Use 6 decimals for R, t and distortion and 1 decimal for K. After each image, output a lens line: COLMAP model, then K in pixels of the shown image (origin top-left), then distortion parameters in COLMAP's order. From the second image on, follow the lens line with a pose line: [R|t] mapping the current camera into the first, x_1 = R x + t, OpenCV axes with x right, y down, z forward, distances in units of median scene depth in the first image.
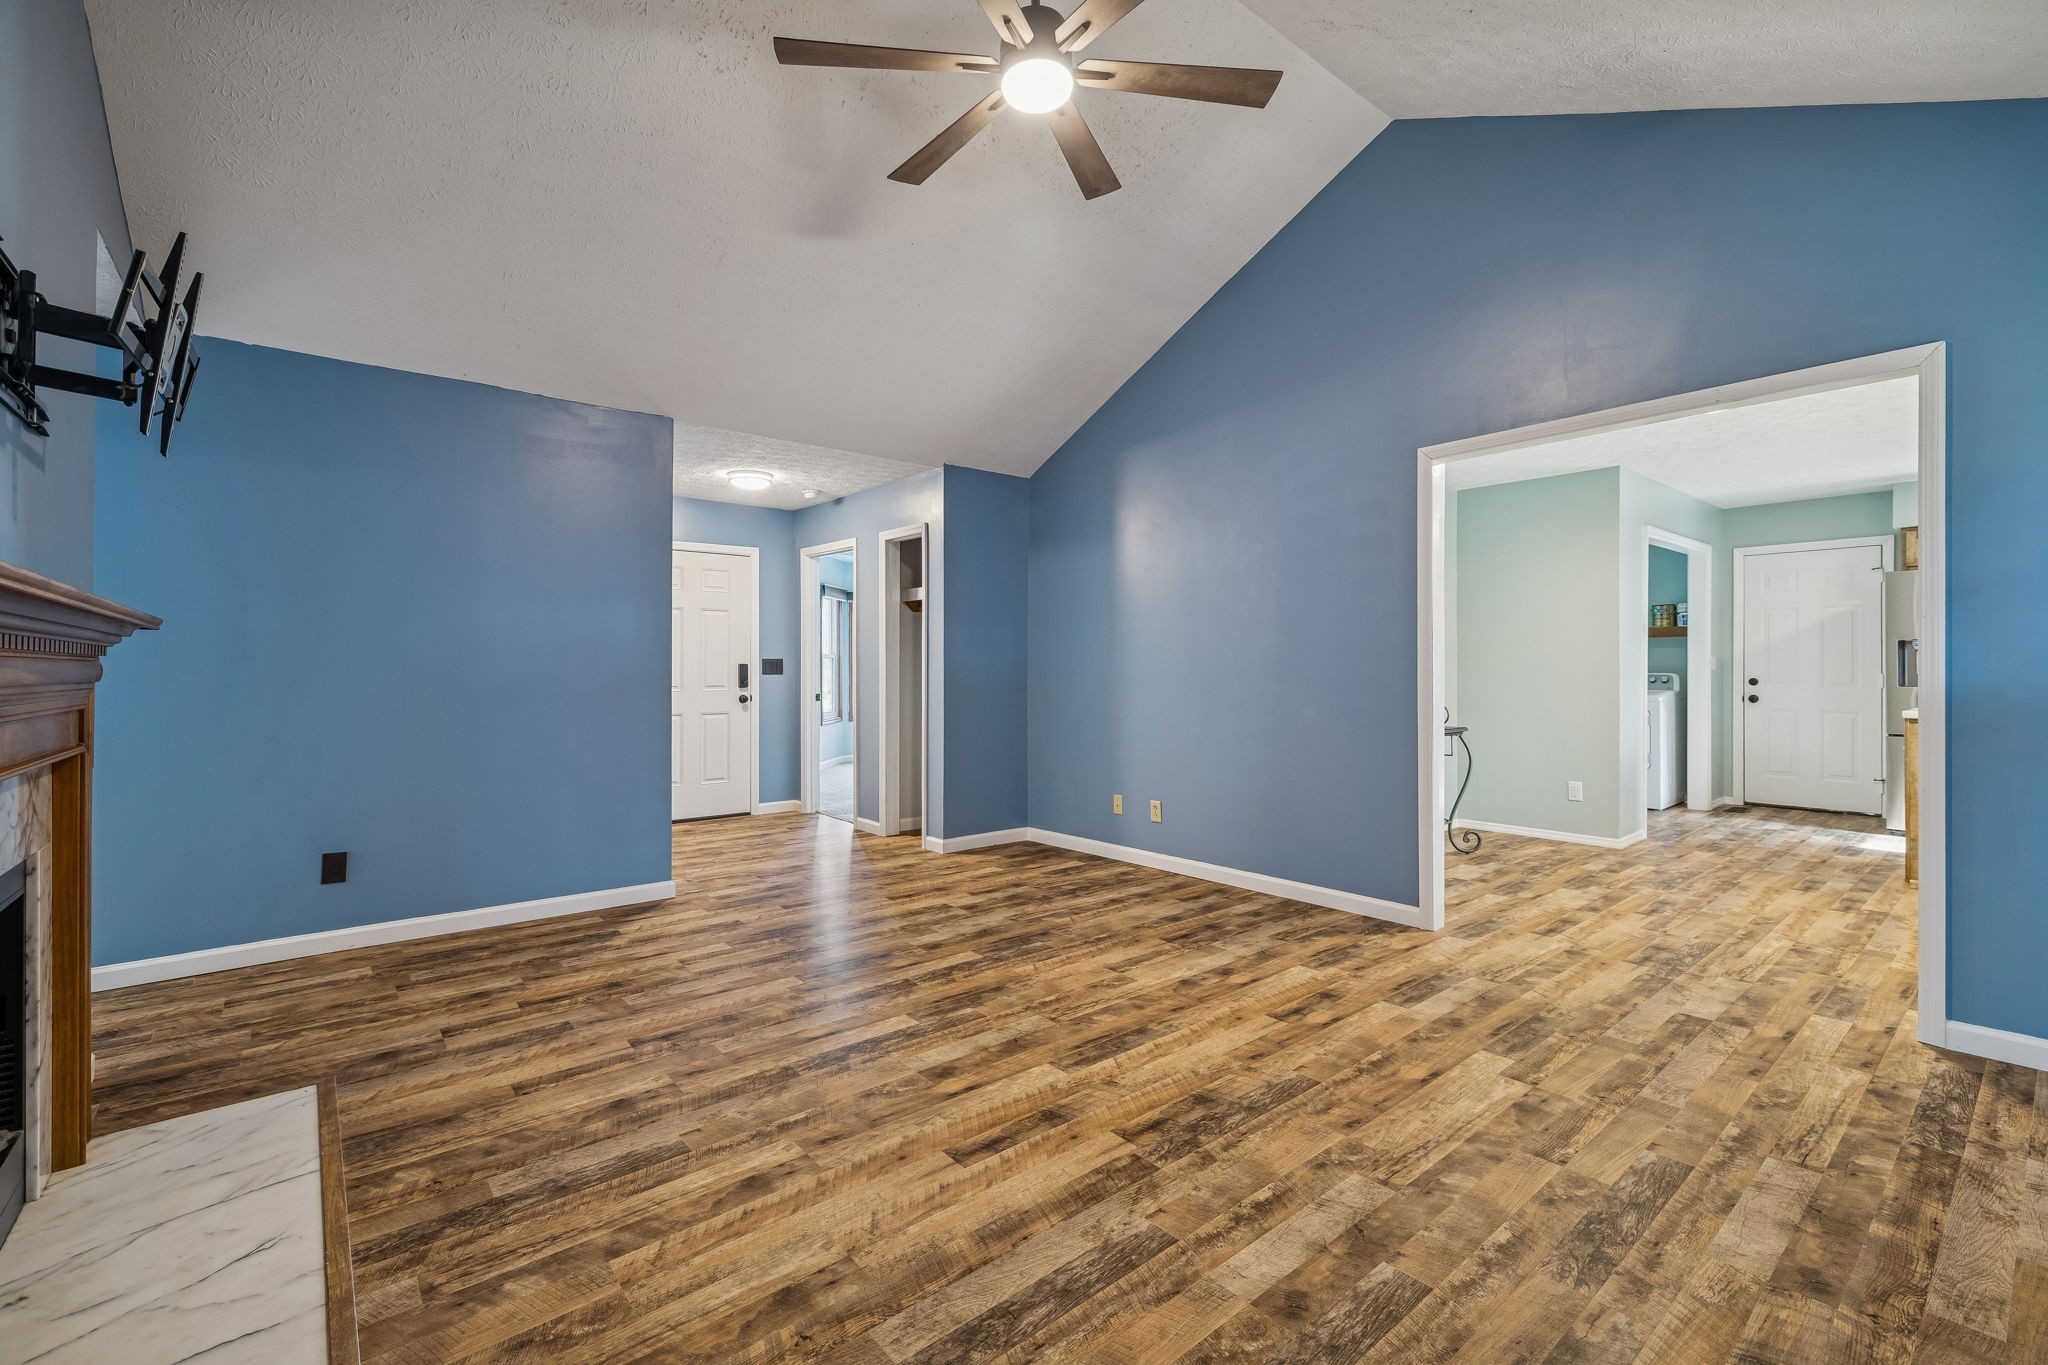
lens RADIAL K [[863.4, 0, 1017.0], [0, 863.4, 666.4], [0, 0, 1]] dist [0.004584, -0.000704]
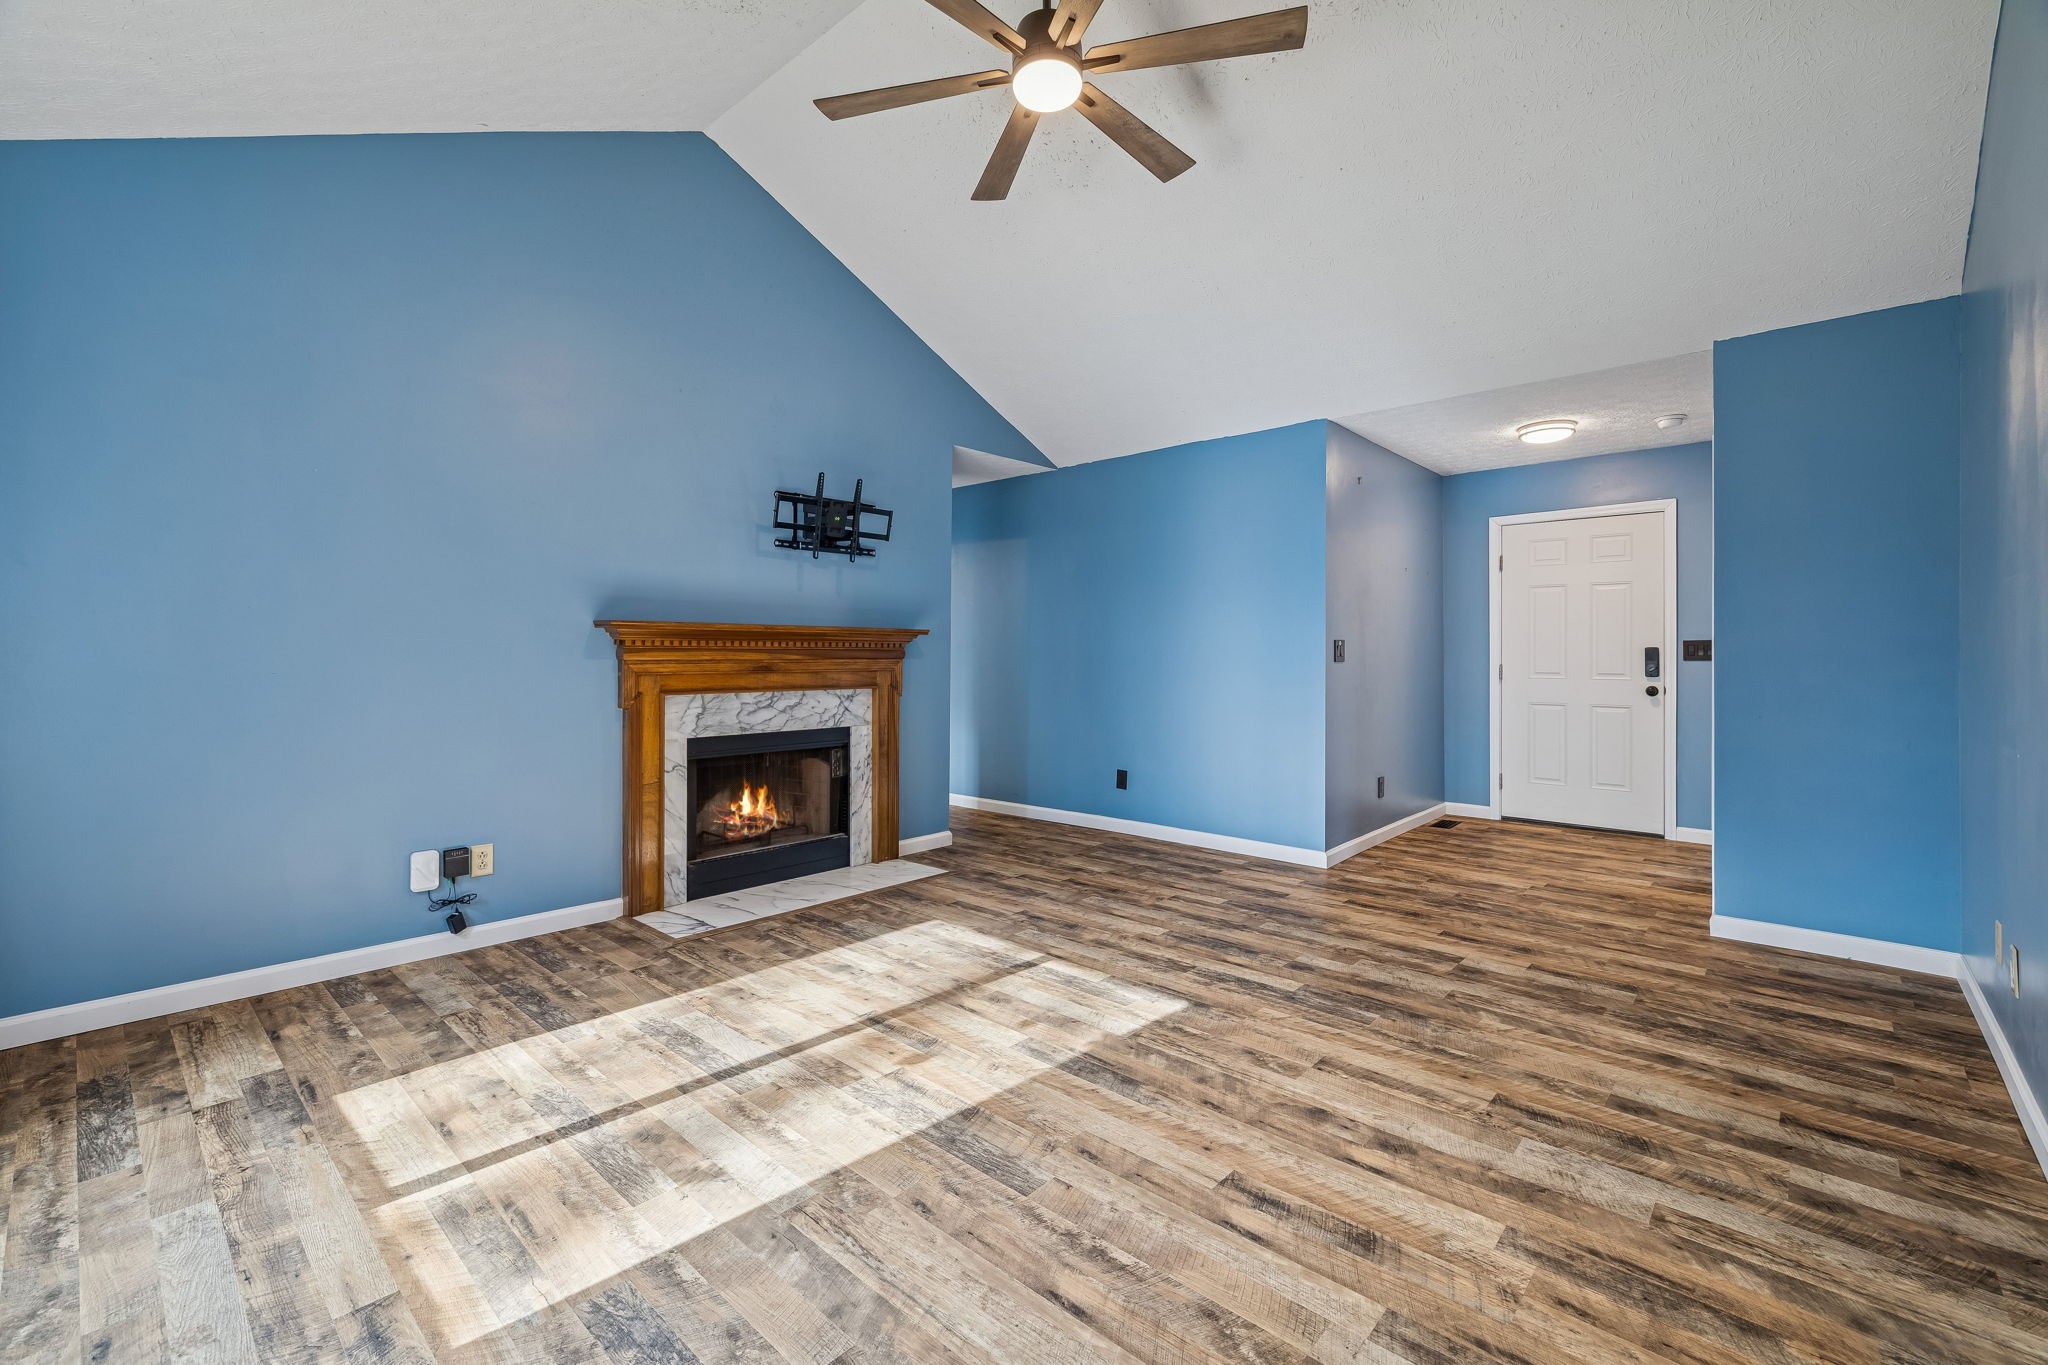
lens RADIAL K [[867.4, 0, 1032.3], [0, 867.4, 678.6], [0, 0, 1]] dist [0.001427, 0.000576]
pose [[0.154423, 0.029908, -0.987552, 0.861170], [0.002562, 0.999526, 0.030671, 0.000700], [0.988002, -0.007266, 0.154273, 0.699942]]
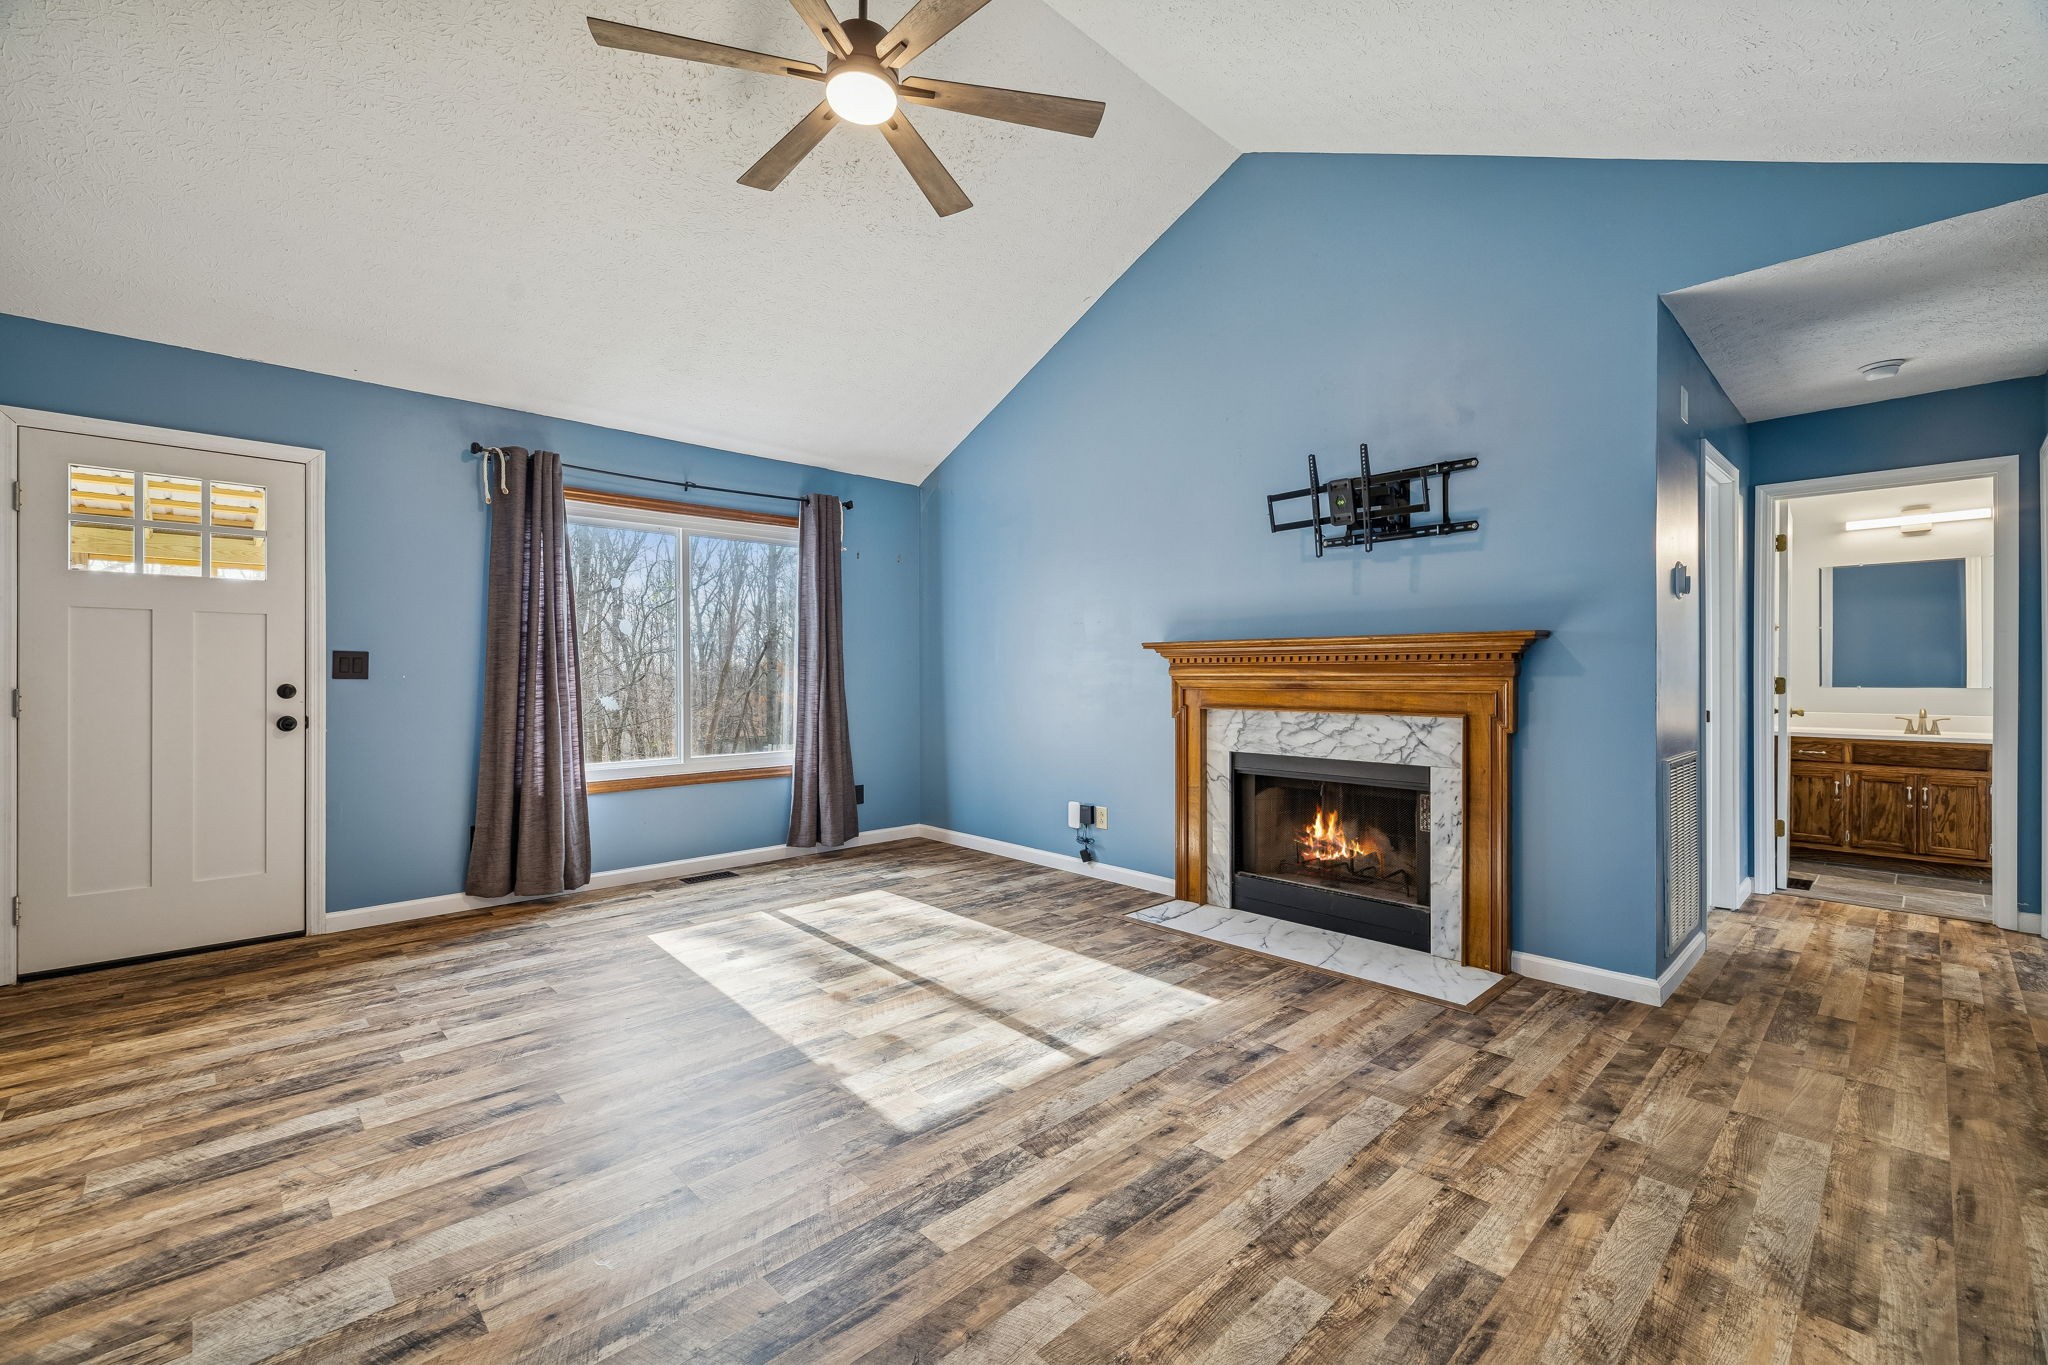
lens RADIAL K [[863.4, 0, 1017.0], [0, 863.4, 666.4], [0, 0, 1]] dist [0.004584, -0.000704]
pose [[-0.997042, 0.003090, -0.076793, -0.065953], [0.004037, 0.999918, -0.012184, 0.010259], [0.076749, -0.012458, -0.996973, 1.725078]]
